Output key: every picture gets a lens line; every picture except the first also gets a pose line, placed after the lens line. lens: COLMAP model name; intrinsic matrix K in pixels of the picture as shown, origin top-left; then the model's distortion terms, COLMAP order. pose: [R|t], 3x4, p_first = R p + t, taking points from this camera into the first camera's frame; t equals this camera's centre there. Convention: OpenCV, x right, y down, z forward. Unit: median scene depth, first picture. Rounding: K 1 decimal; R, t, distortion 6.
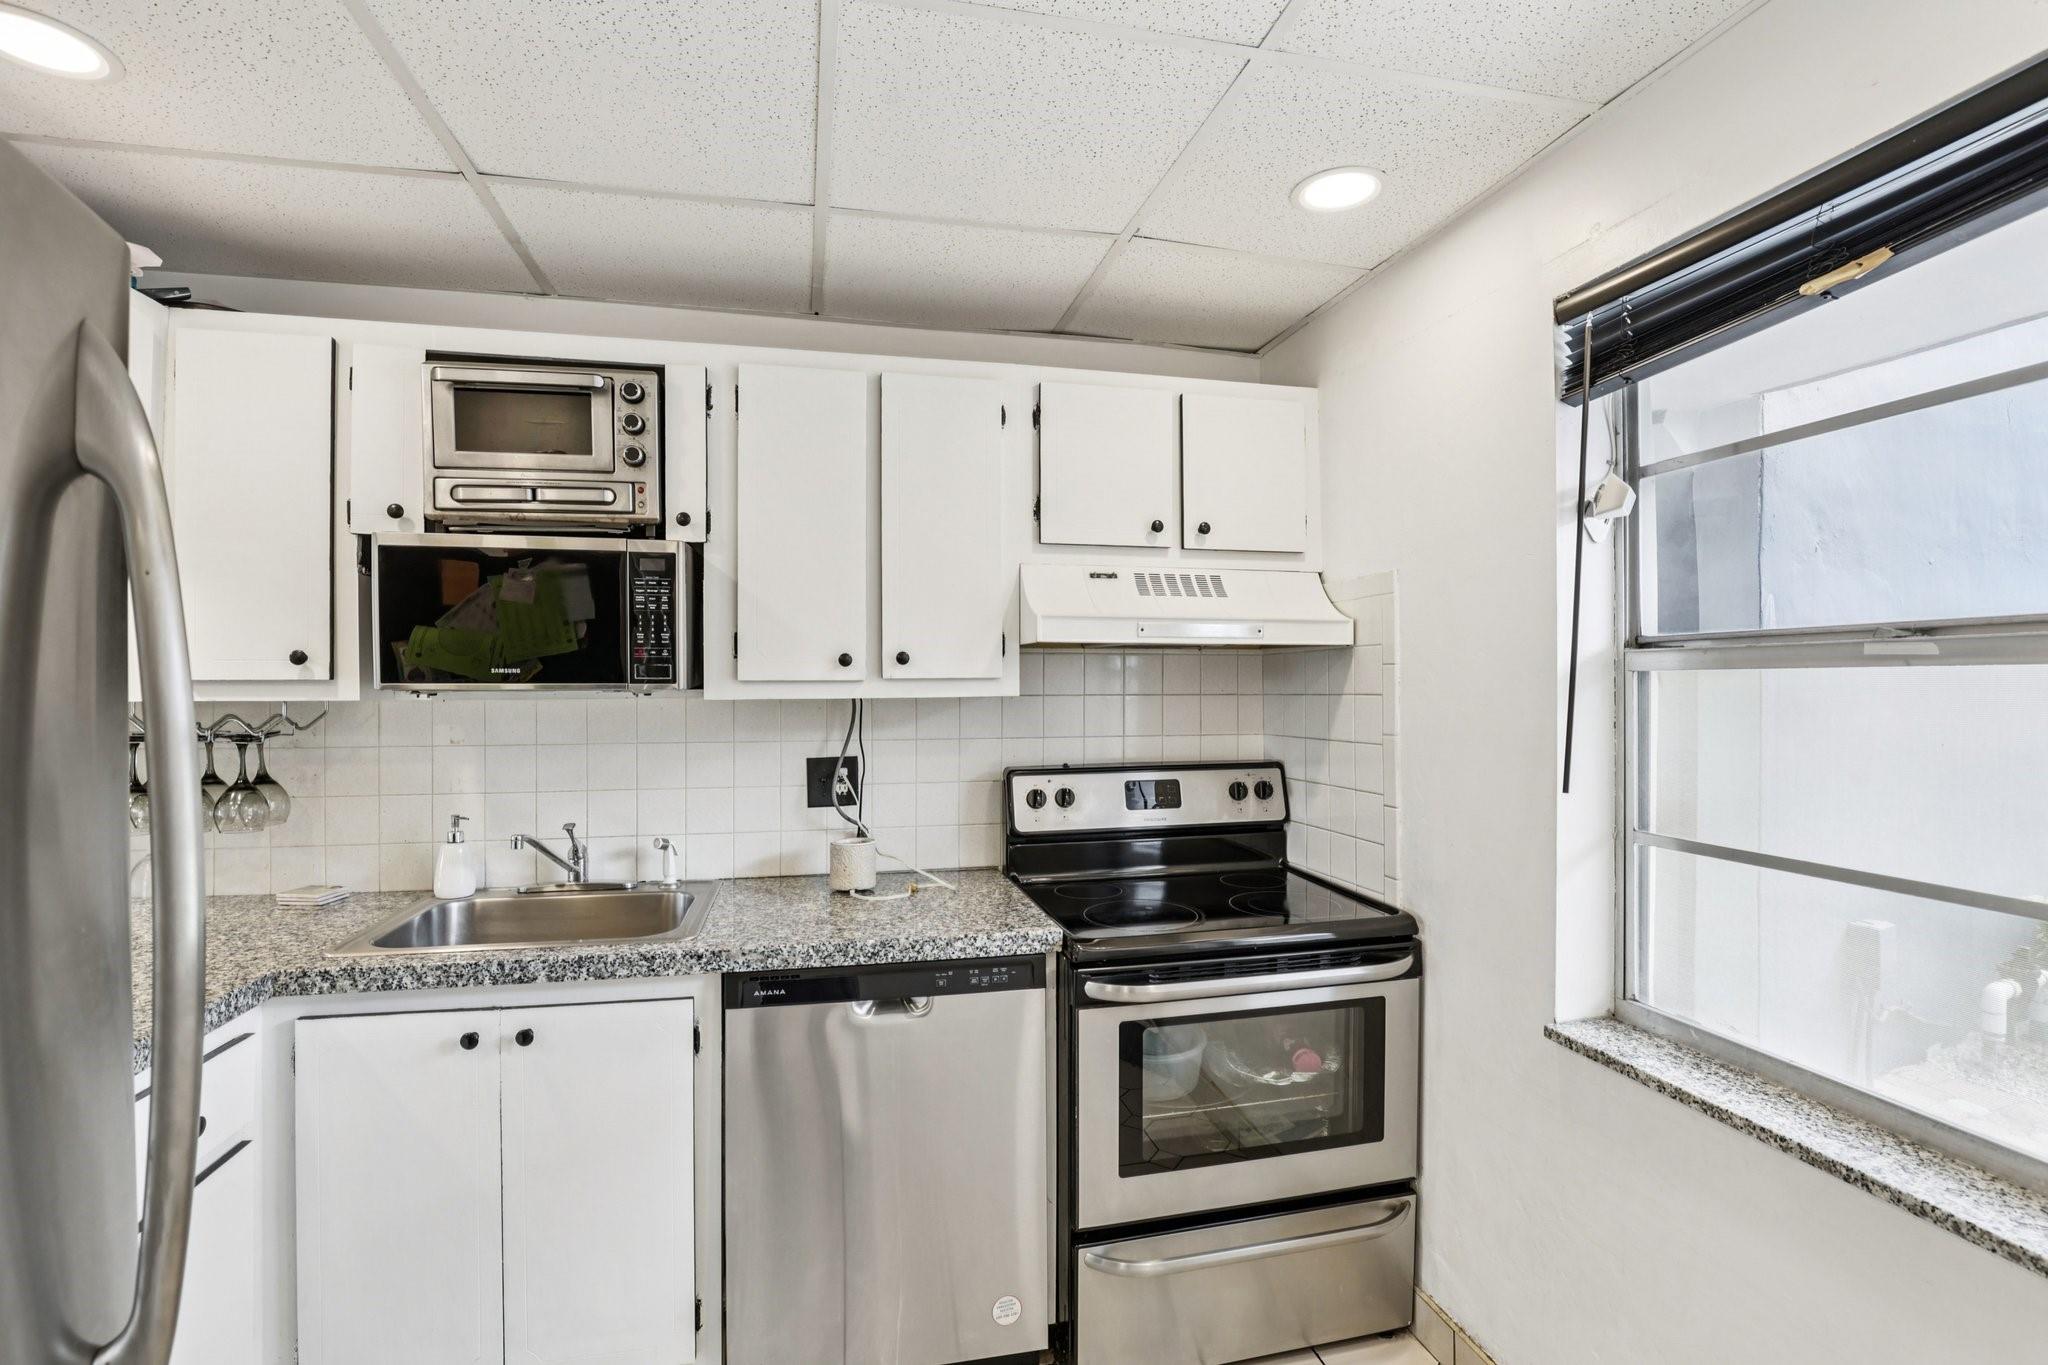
lens RADIAL K [[953.9, 0, 1028.7], [0, 953.9, 679.9], [0, 0, 1]] dist [-0.033816, 0.011538]
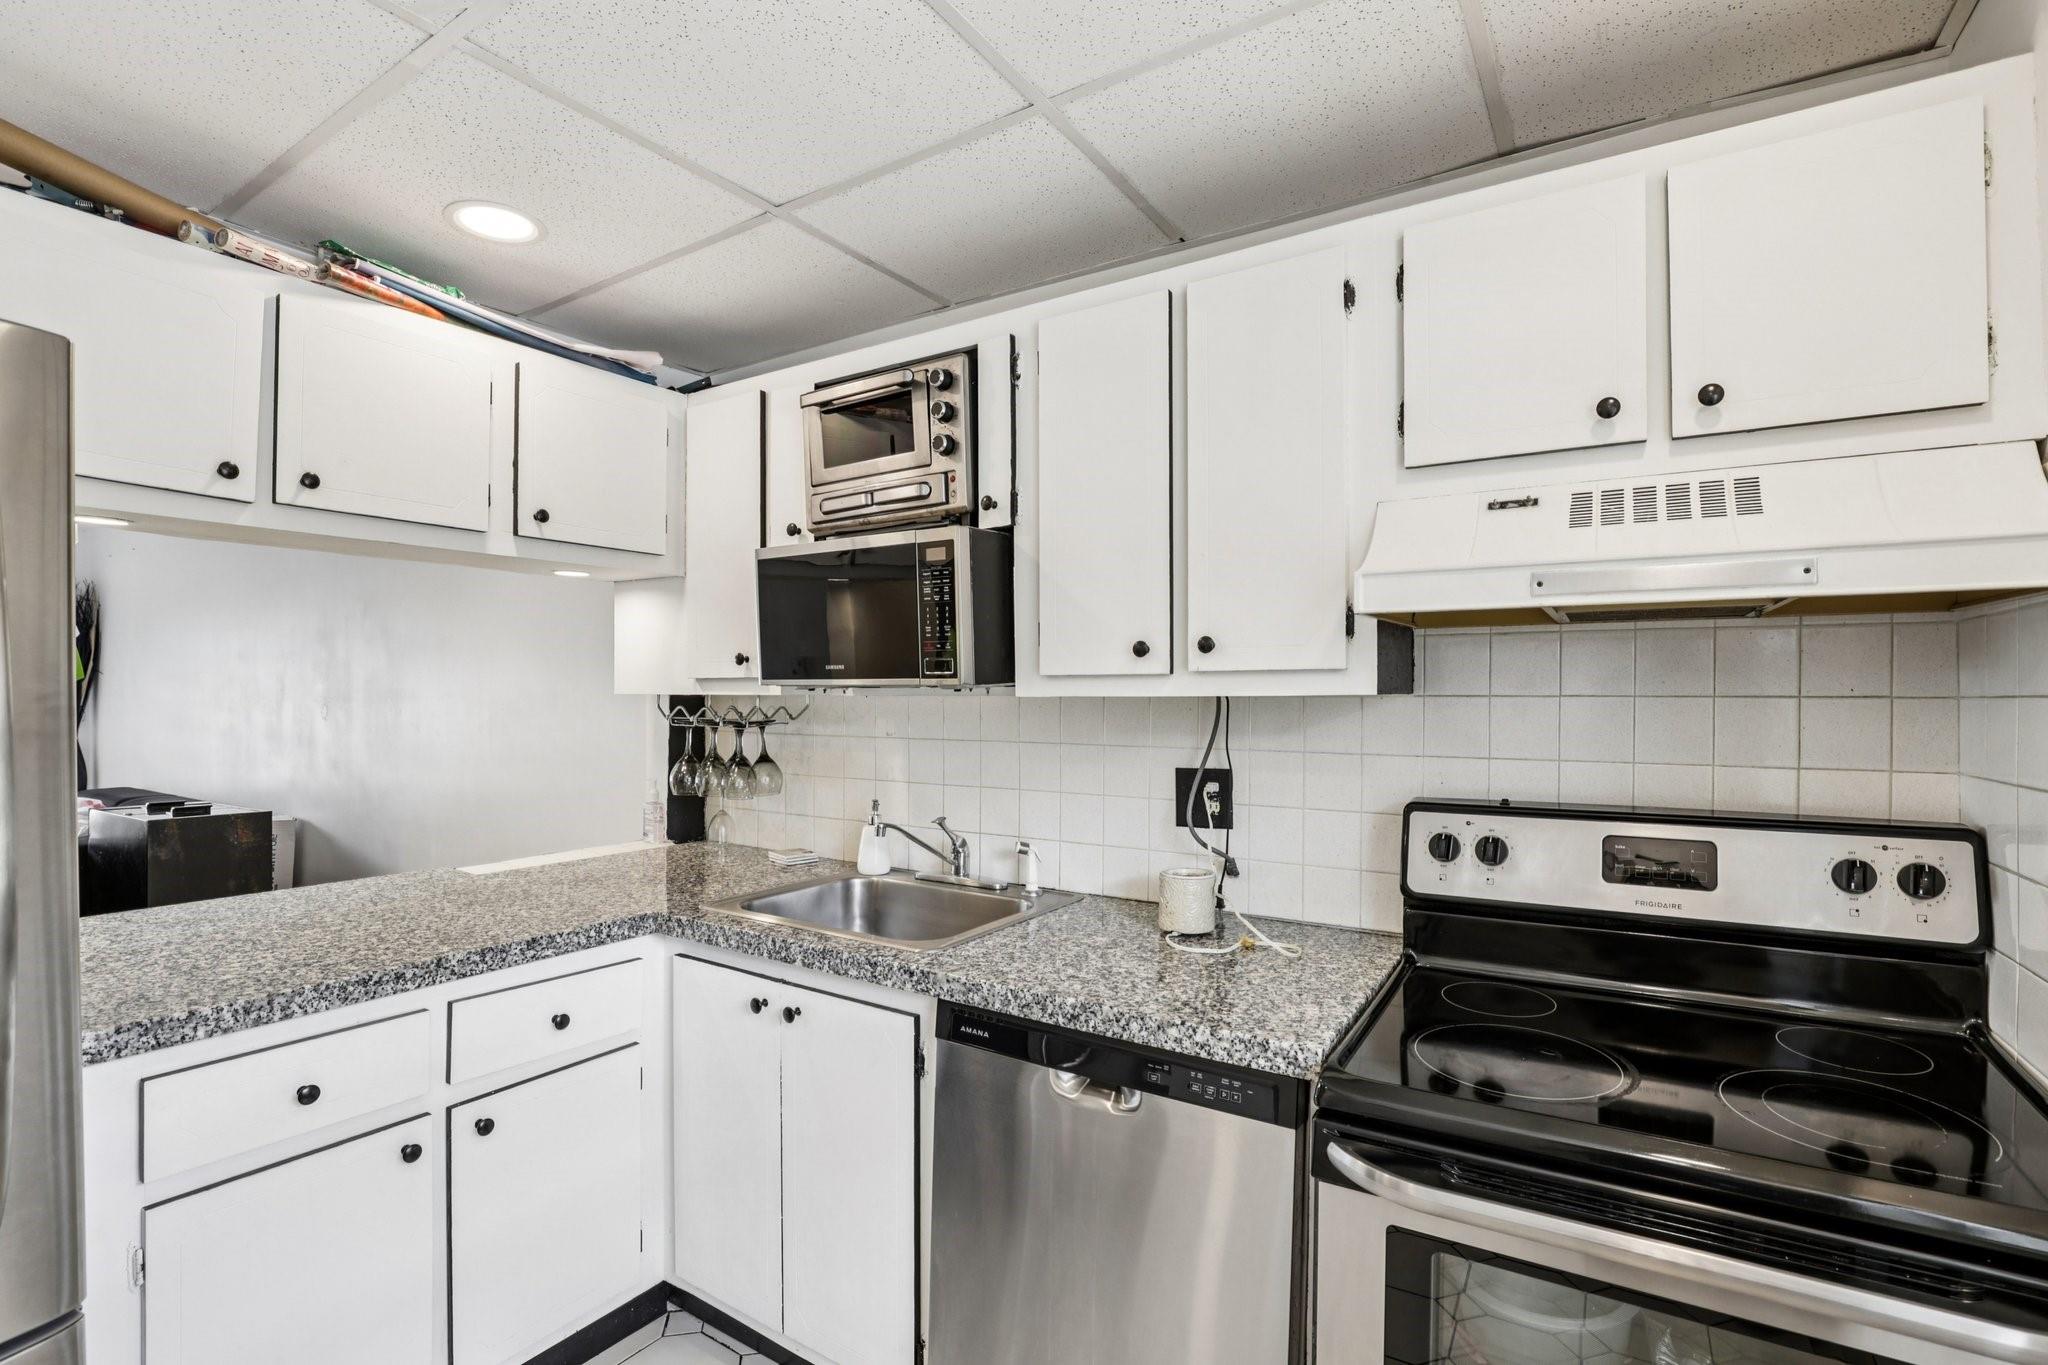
lens RADIAL K [[941.6, 0, 1032.4], [0, 941.6, 694.5], [0, 0, 1]] dist [-0.033855, 0.005726]
pose [[0.701365, 0.003947, -0.712791, 0.331258], [0.000770, 0.999980, 0.006295, 0.013482], [0.712802, -0.004964, 0.701348, 0.385326]]
